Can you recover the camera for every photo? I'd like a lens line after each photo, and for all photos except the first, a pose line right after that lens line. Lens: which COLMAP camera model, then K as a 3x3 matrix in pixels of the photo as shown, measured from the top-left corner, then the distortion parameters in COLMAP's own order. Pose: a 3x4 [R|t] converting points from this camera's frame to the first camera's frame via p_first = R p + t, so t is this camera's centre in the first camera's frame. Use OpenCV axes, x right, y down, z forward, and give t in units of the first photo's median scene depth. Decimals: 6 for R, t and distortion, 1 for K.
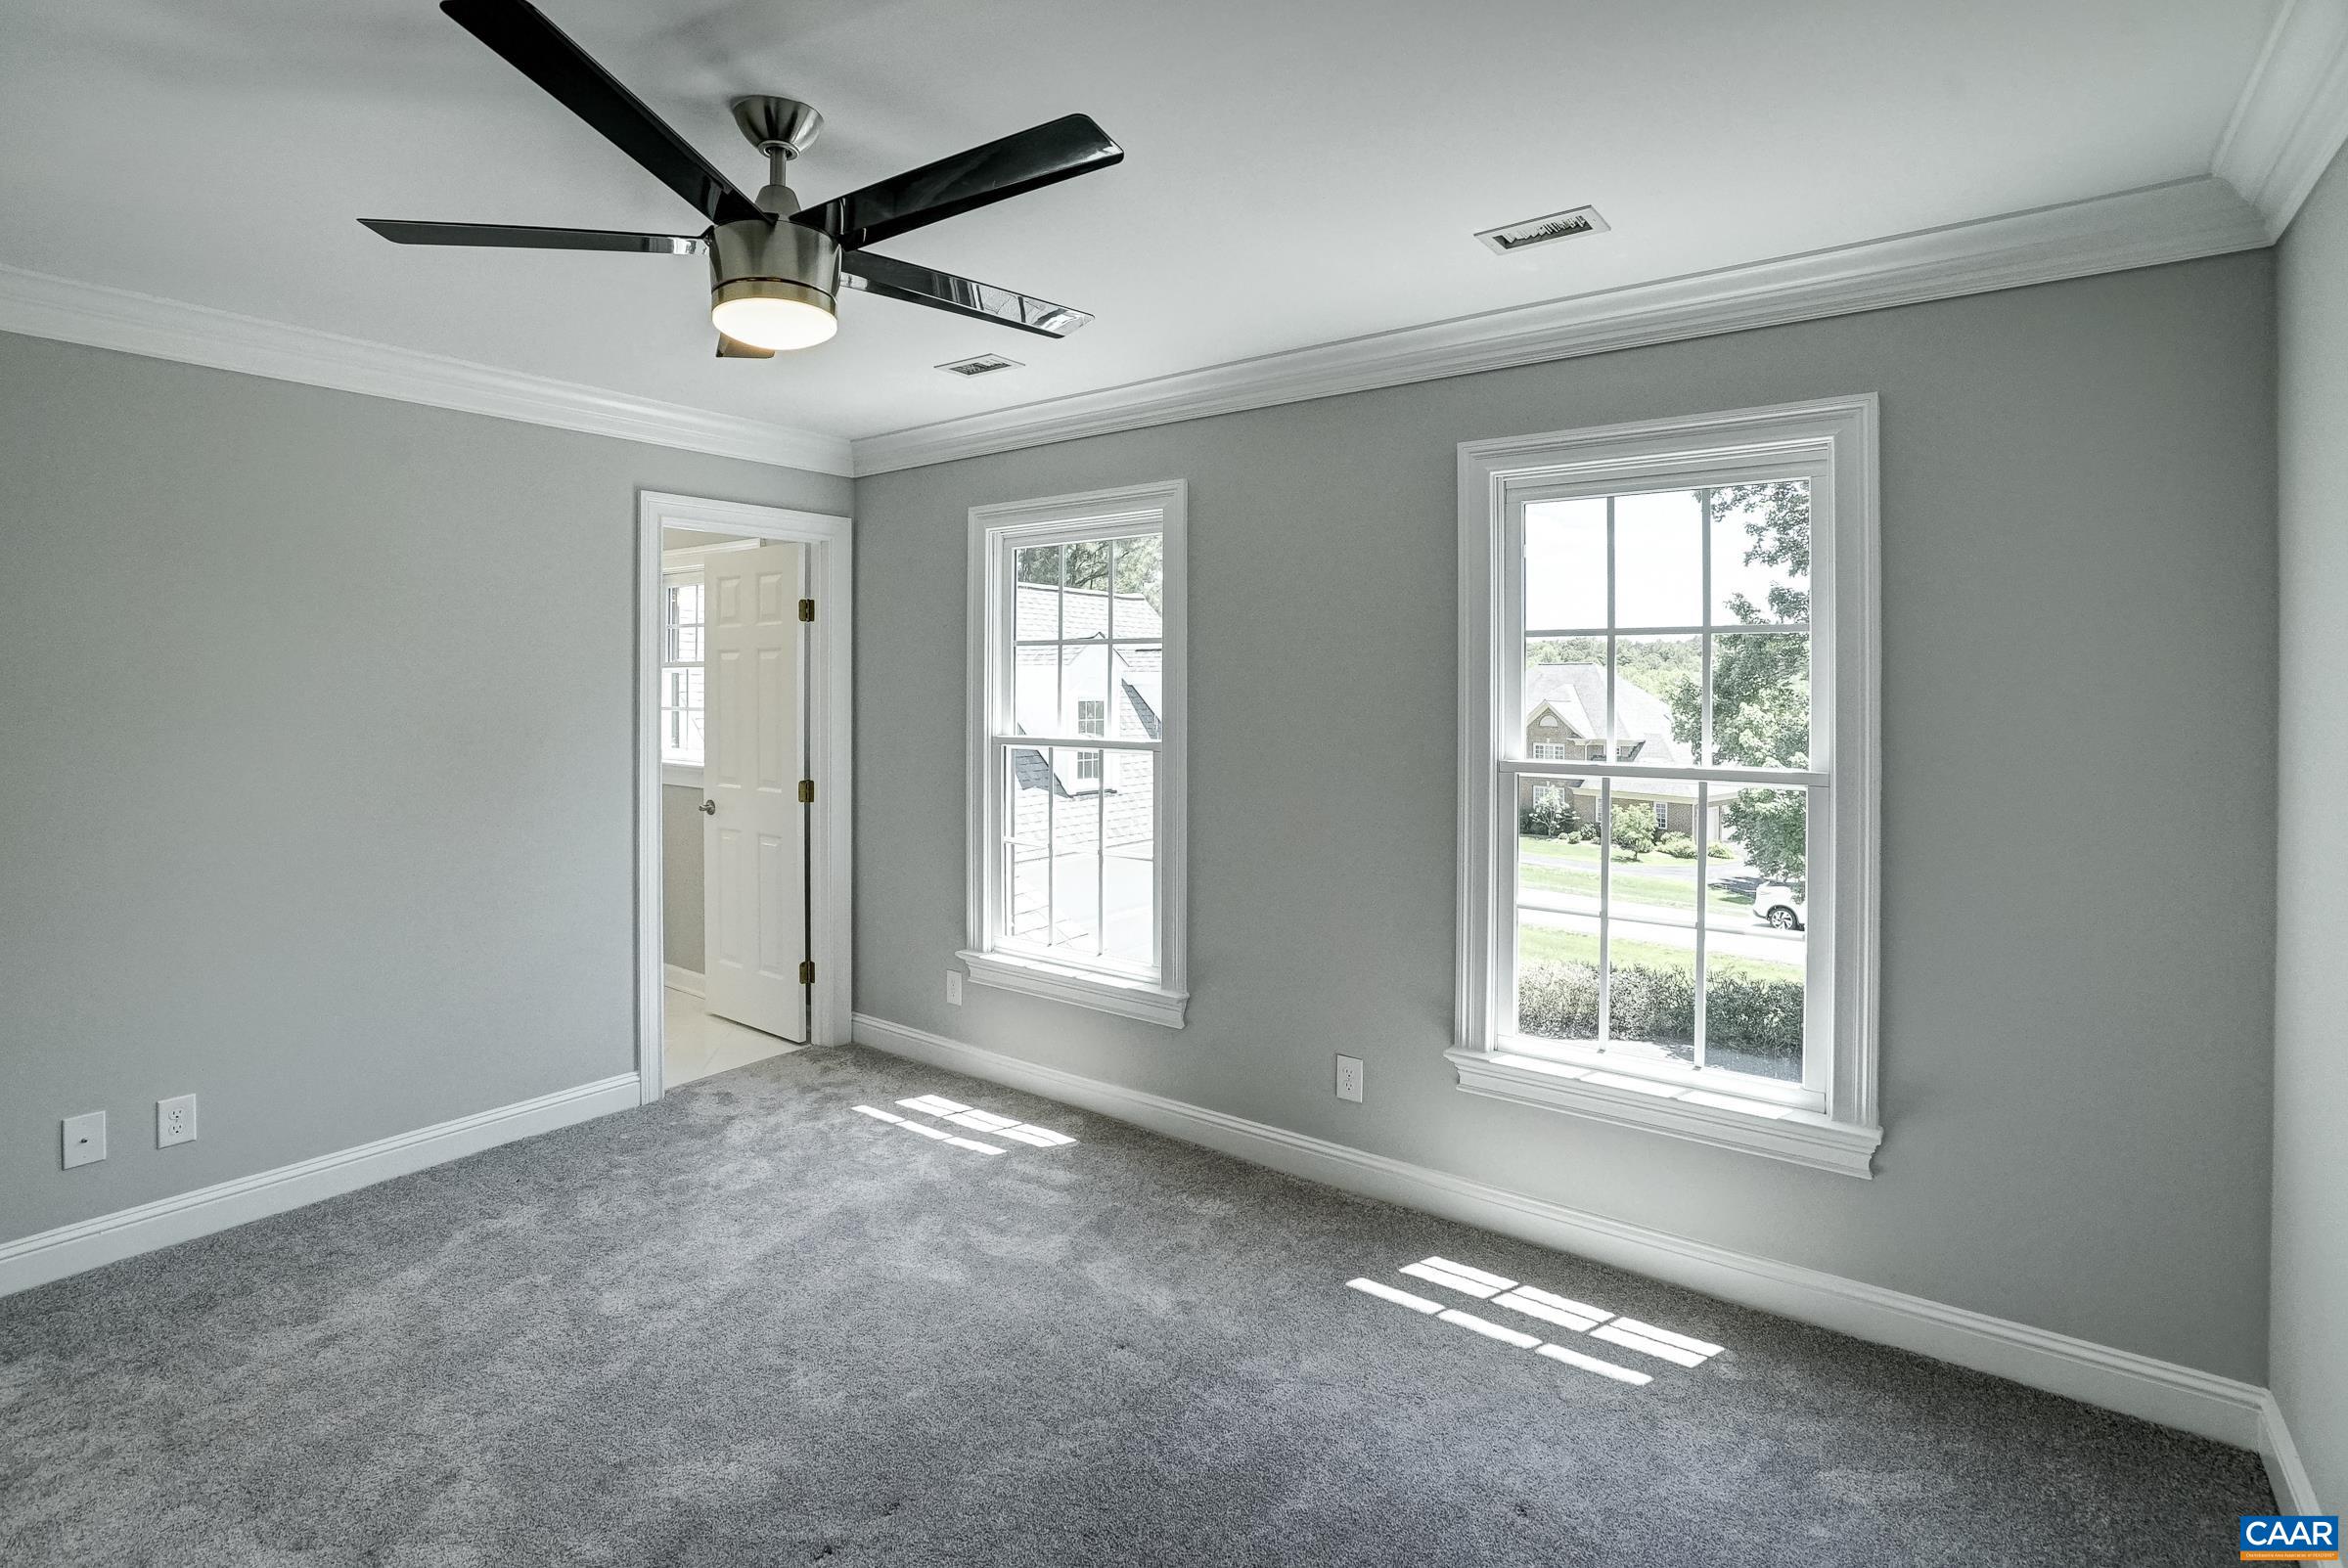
lens RADIAL K [[1108.3, 0, 1157.4], [0, 1108.3, 686.5], [0, 0, 1]] dist [-0.001981, -0.000526]
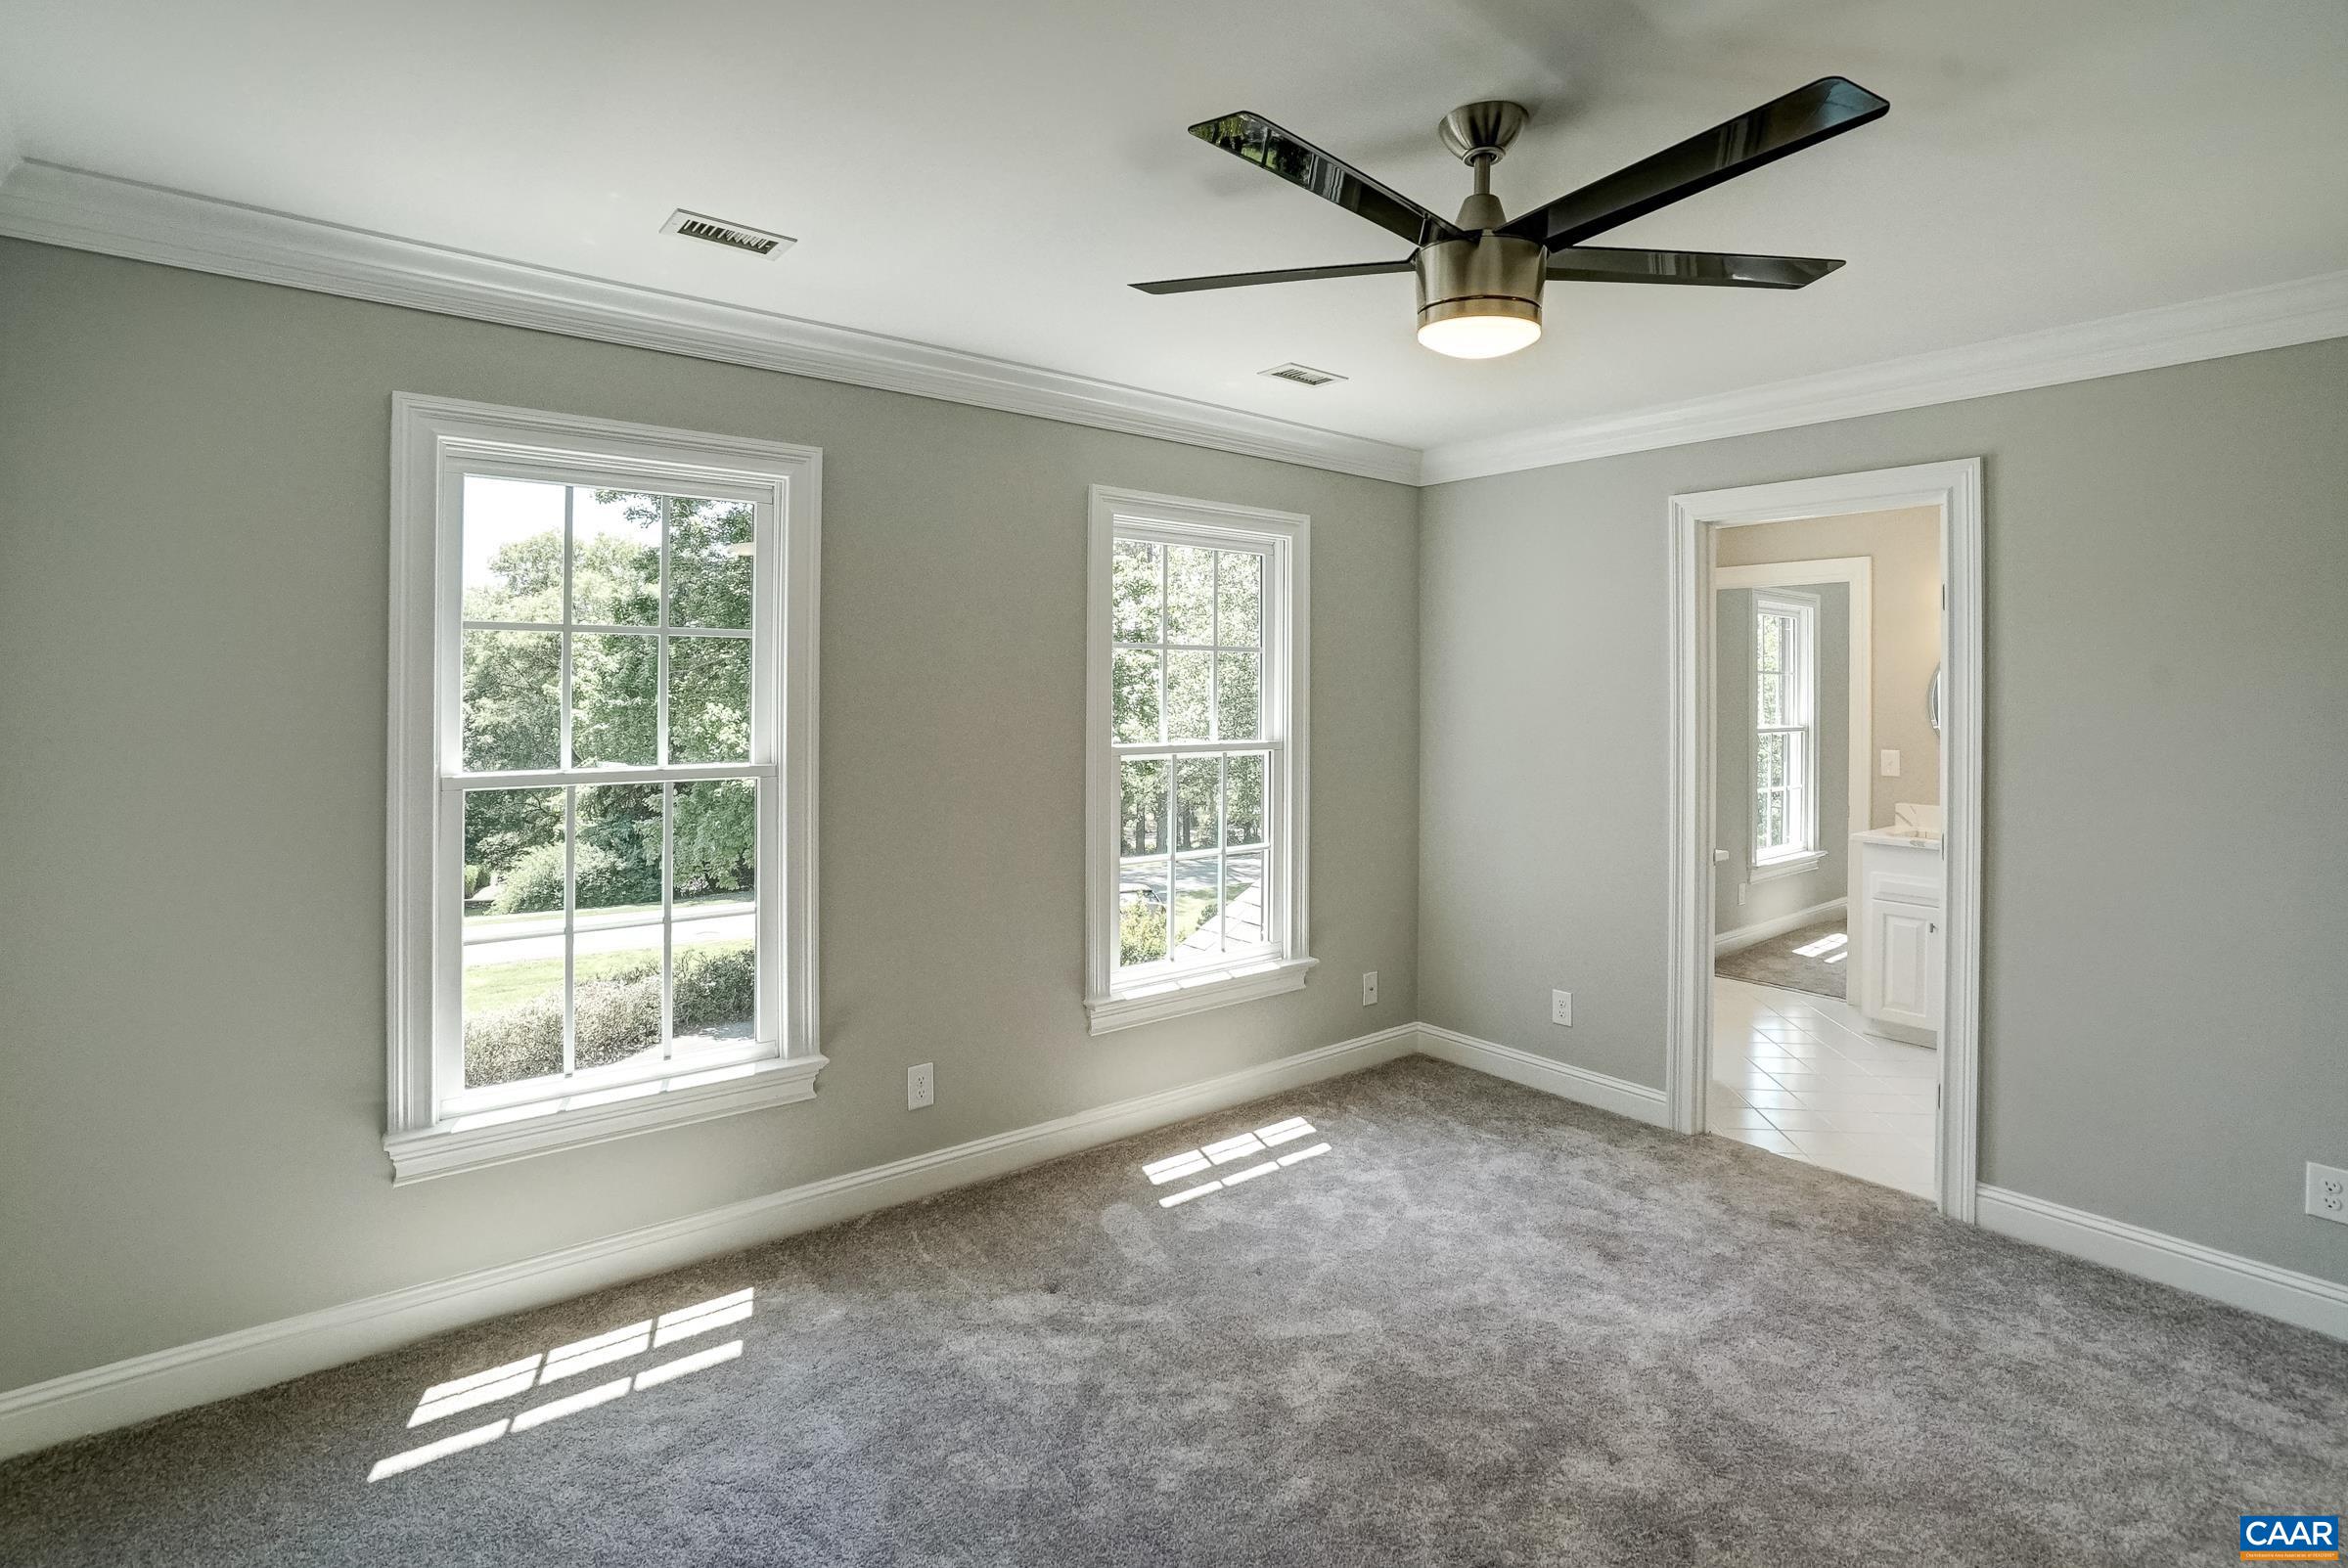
lens RADIAL K [[1135.7, 0, 1133.7], [0, 1135.7, 694.5], [0, 0, 1]] dist [-0.072195, 0.036275]
pose [[0.282644, -0.006619, 0.959202, -0.408086], [0.000185, 0.999977, 0.006846, -0.003782], [-0.959225, -0.001758, 0.282639, 0.296883]]
